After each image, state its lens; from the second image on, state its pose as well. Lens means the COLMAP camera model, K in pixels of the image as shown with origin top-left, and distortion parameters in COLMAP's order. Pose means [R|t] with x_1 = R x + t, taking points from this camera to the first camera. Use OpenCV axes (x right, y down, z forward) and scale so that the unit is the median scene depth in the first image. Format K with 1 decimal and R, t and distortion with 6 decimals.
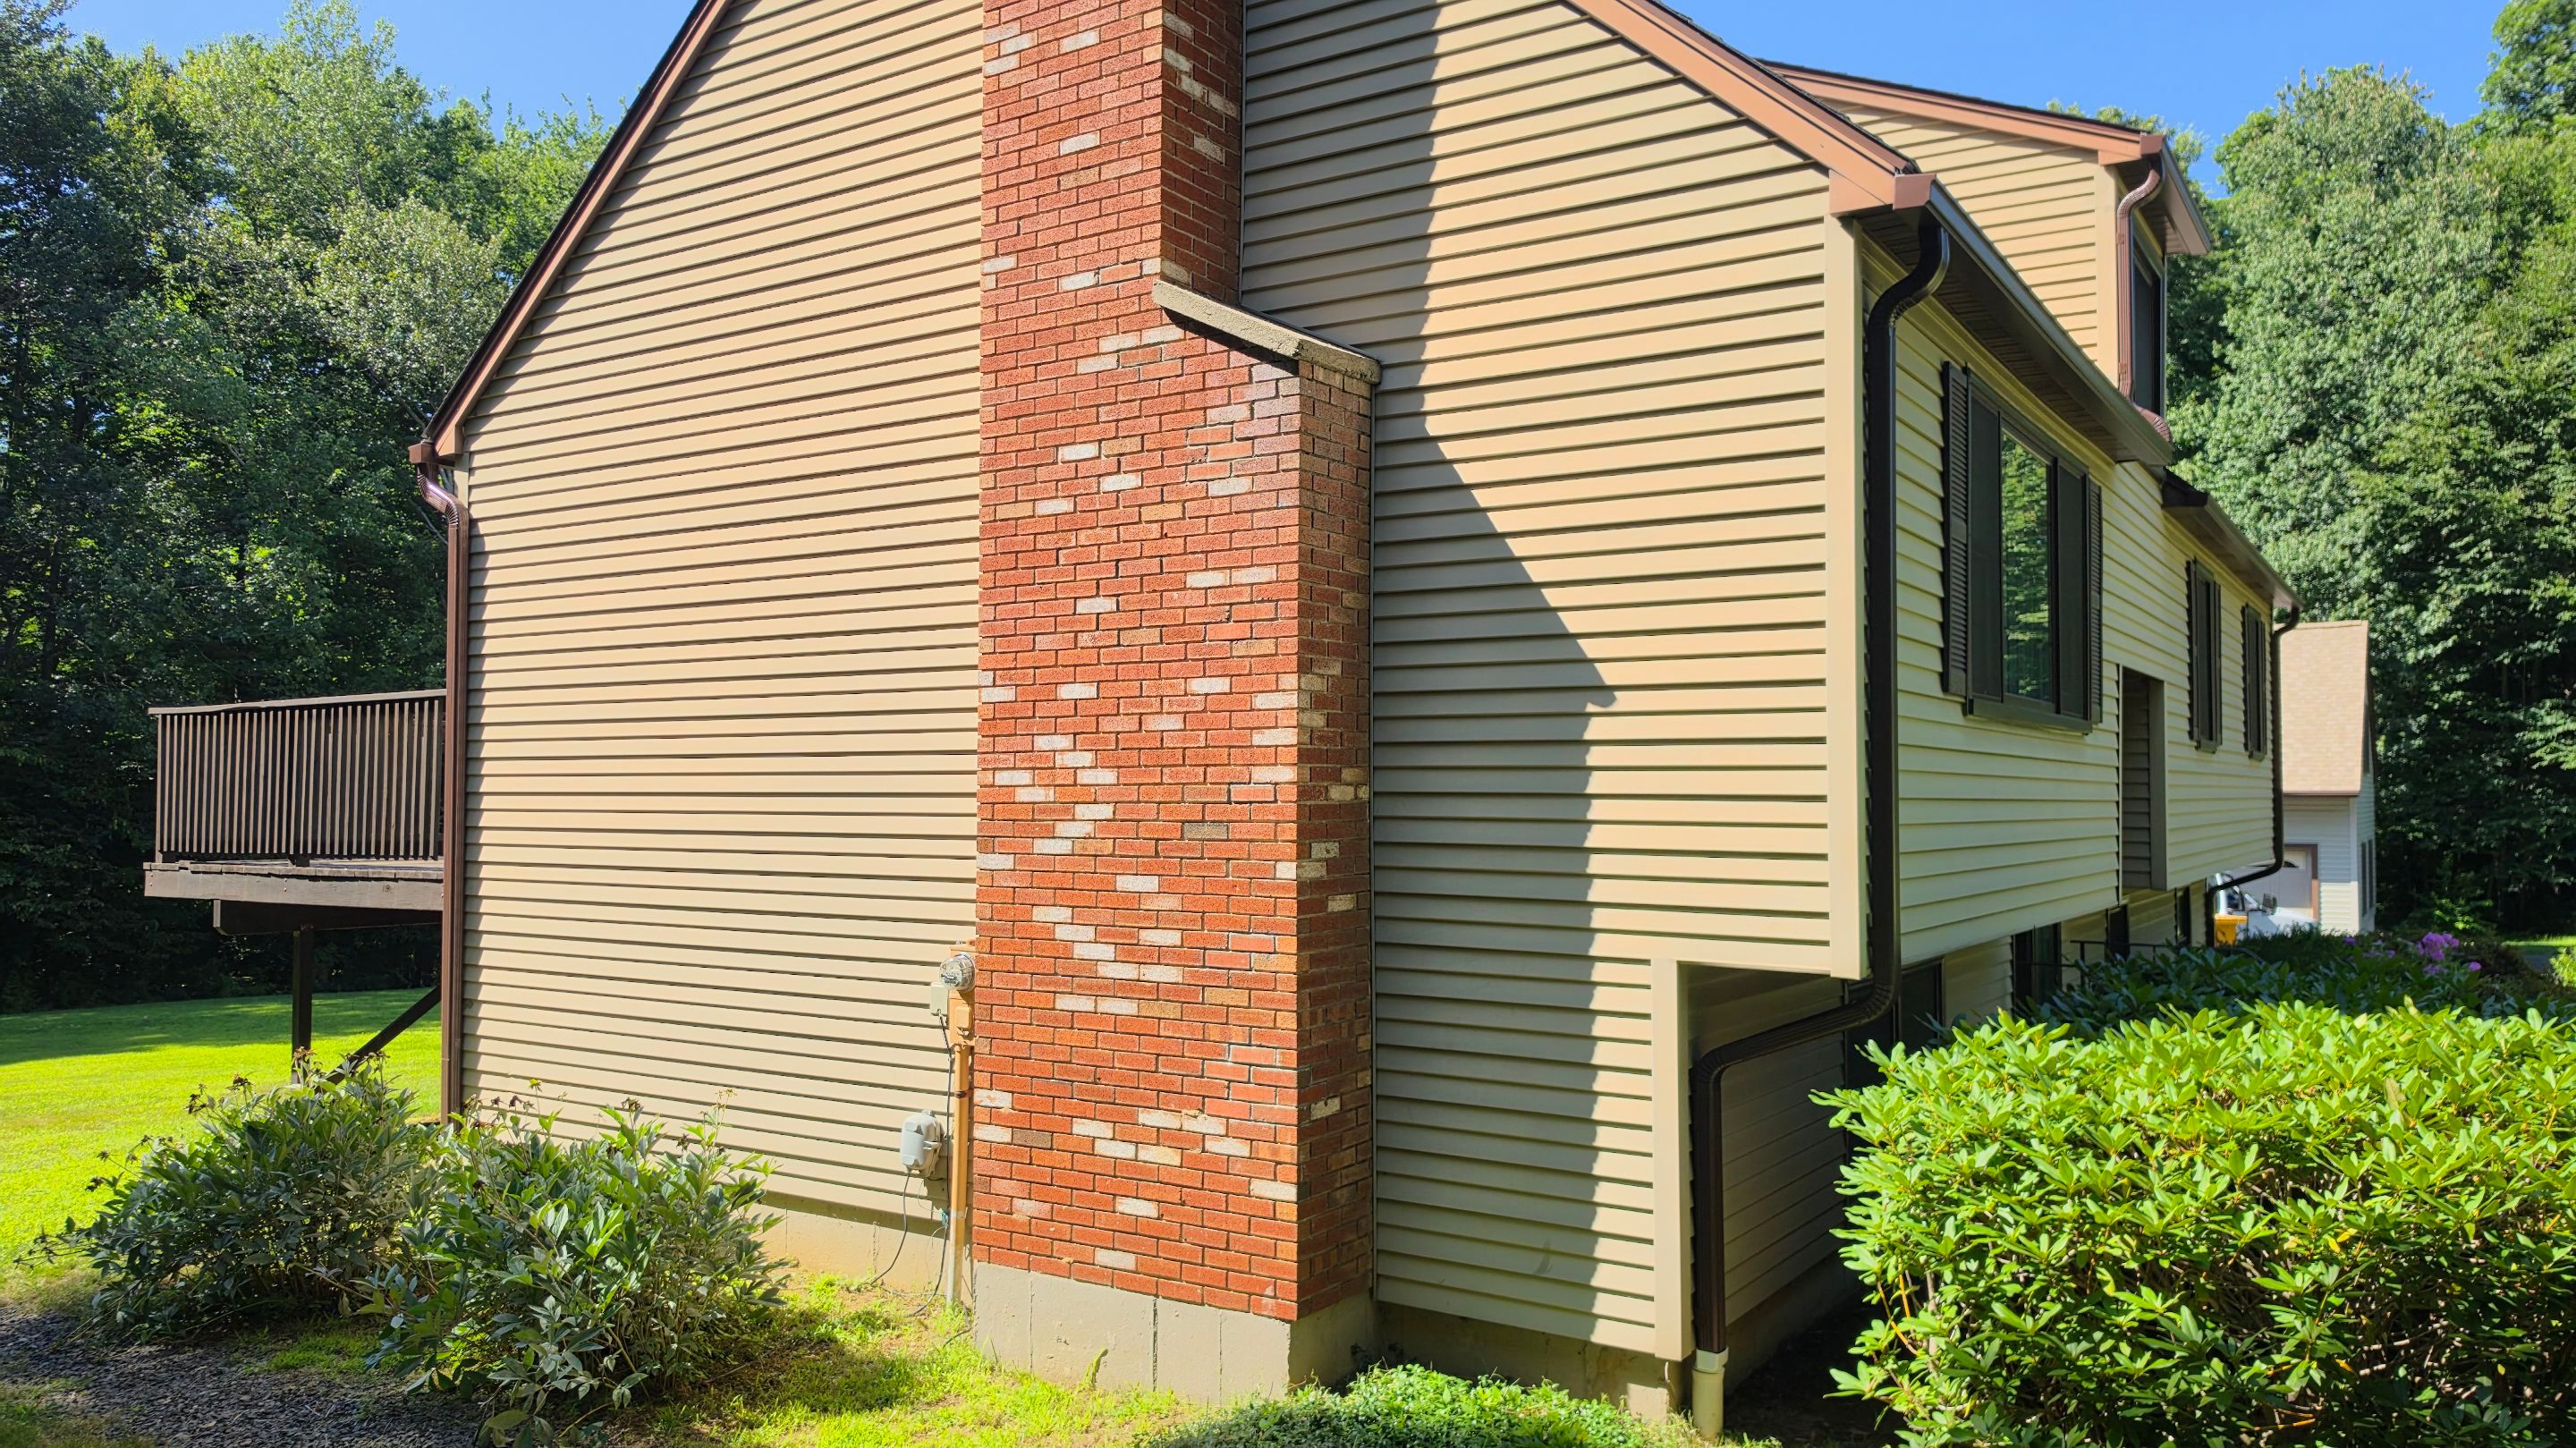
lens RADIAL K [[1758.7, 0, 1288.0], [0, 1758.7, 724.0], [0, 0, 1]] dist [0.065516, -0.000260]
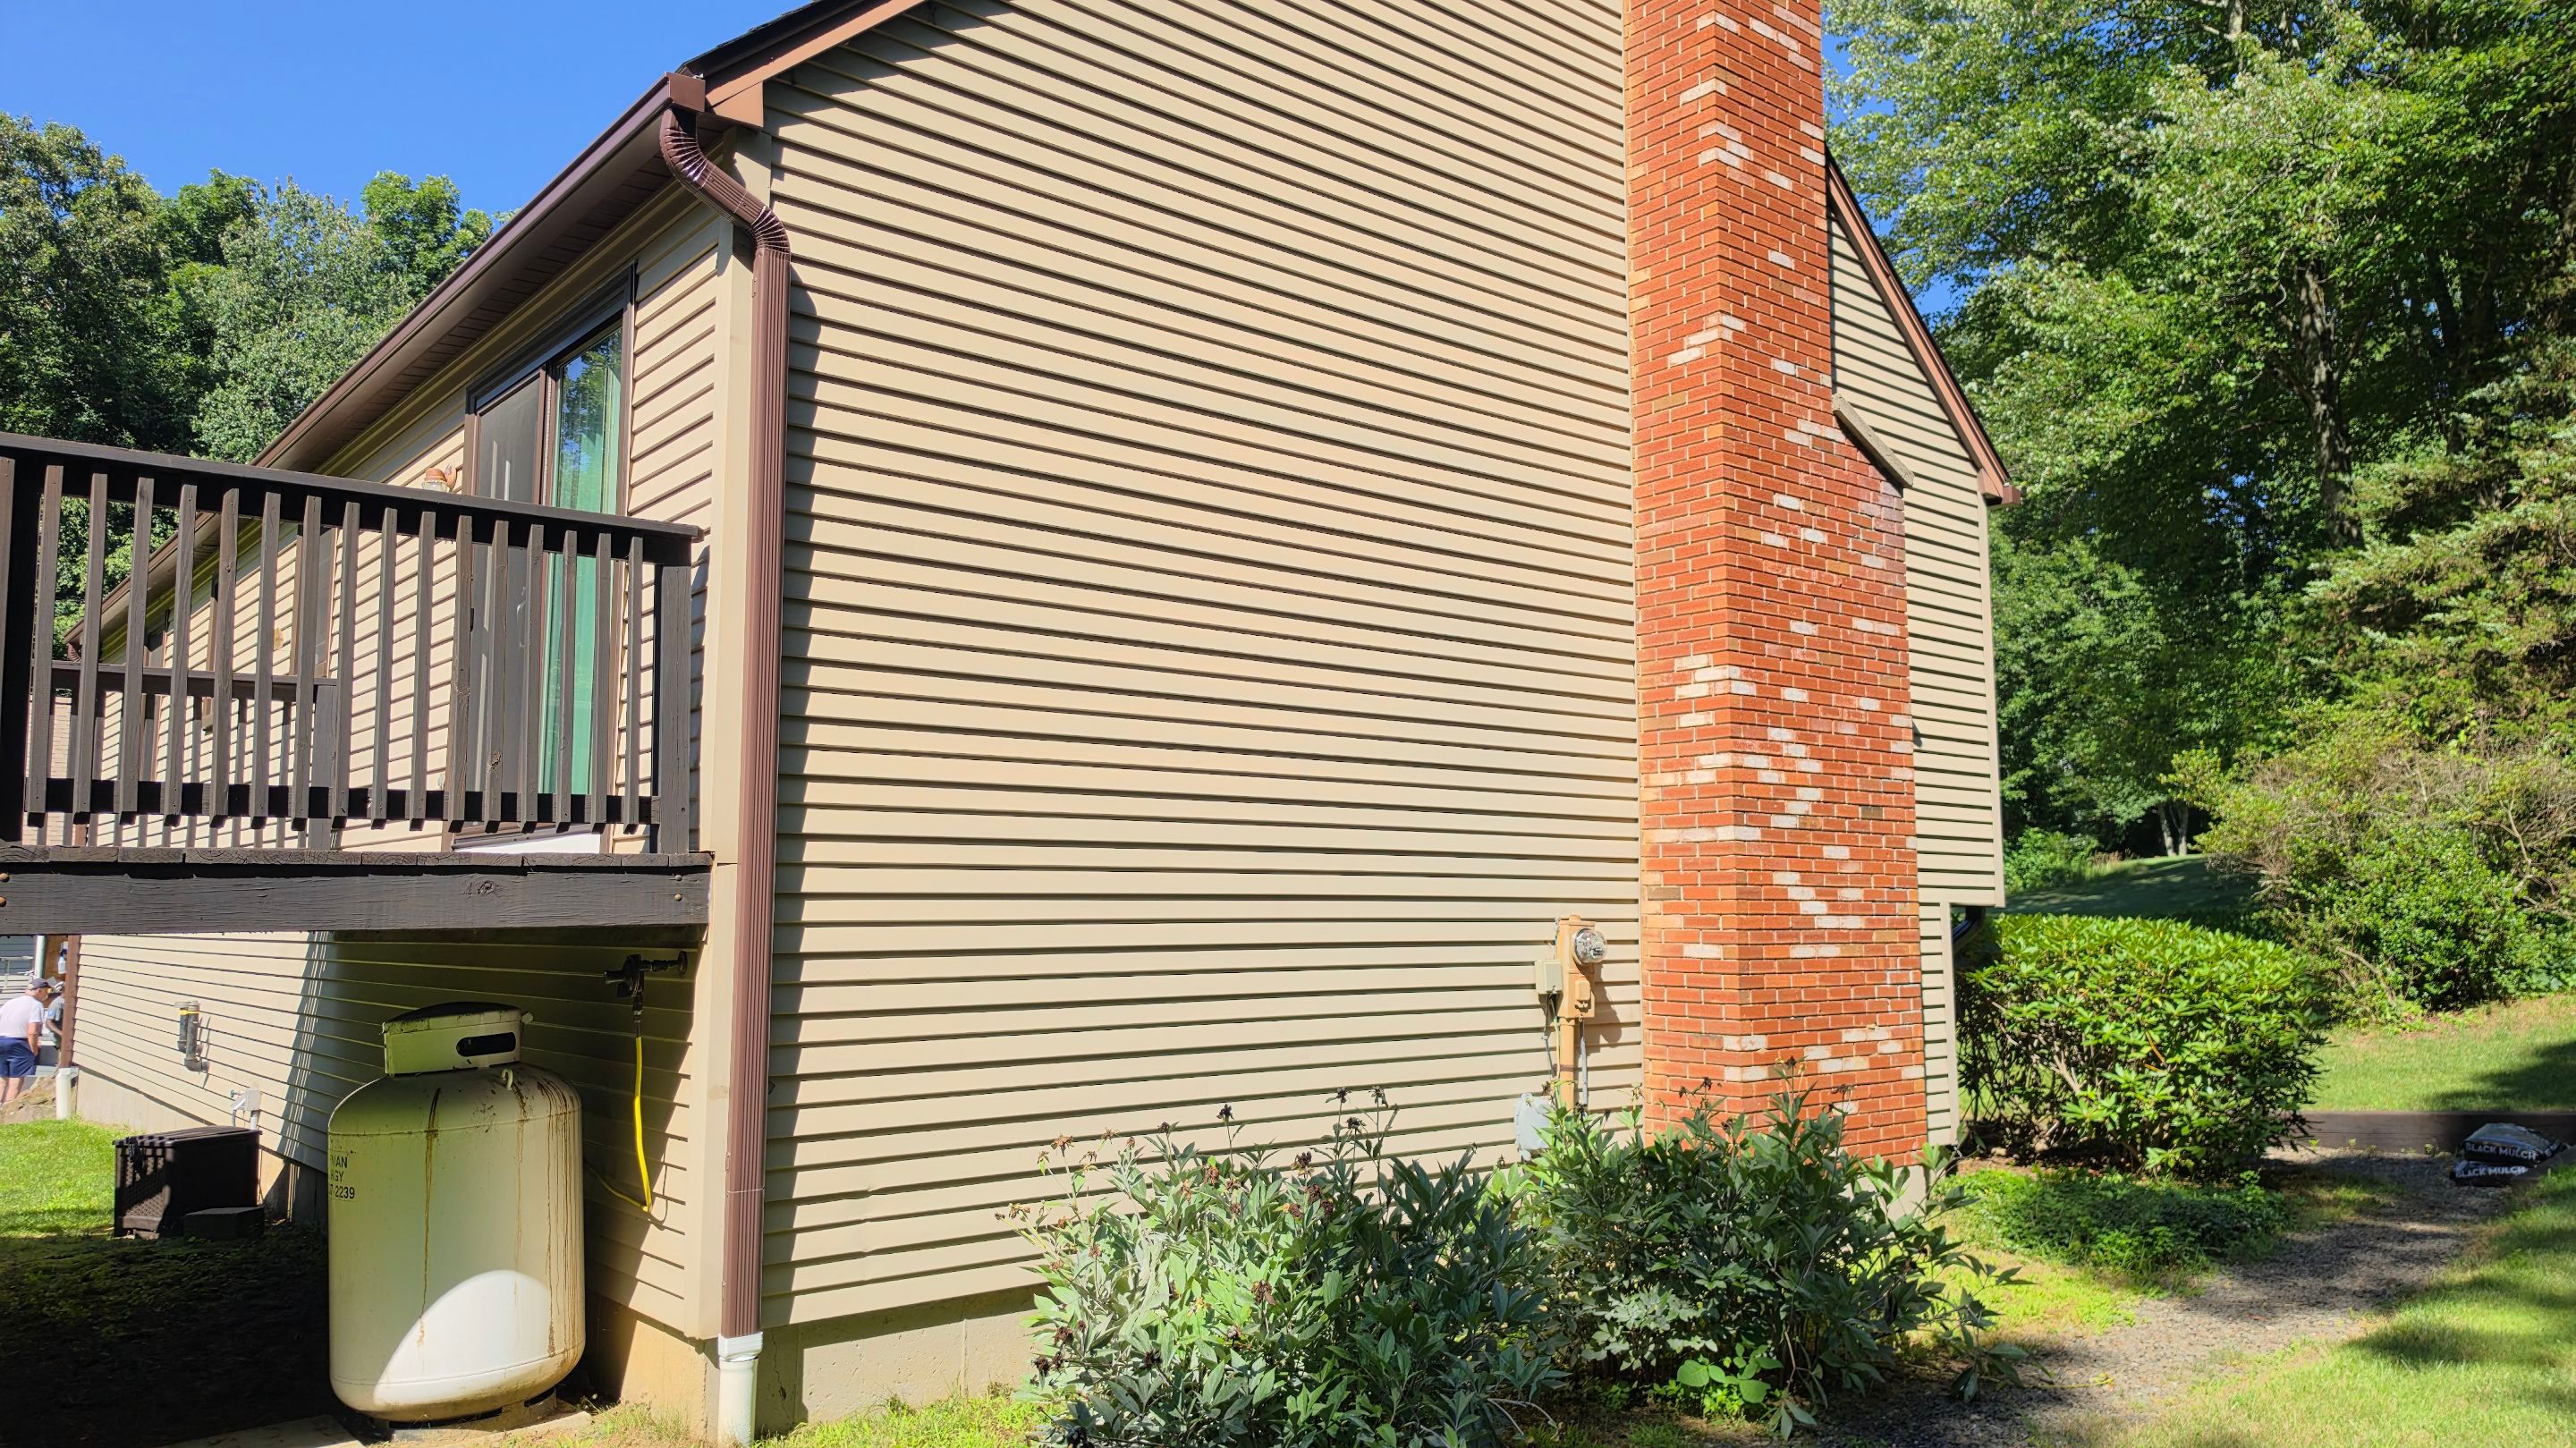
lens RADIAL K [[1758.7, 0, 1288.0], [0, 1758.7, 724.0], [0, 0, 1]] dist [0.065516, -0.000260]
pose [[0.290029, 0.103119, 0.951446, -1.395297], [-0.034410, 0.994659, -0.097313, 0.133634], [-0.956399, -0.004516, 0.292028, 0.984299]]
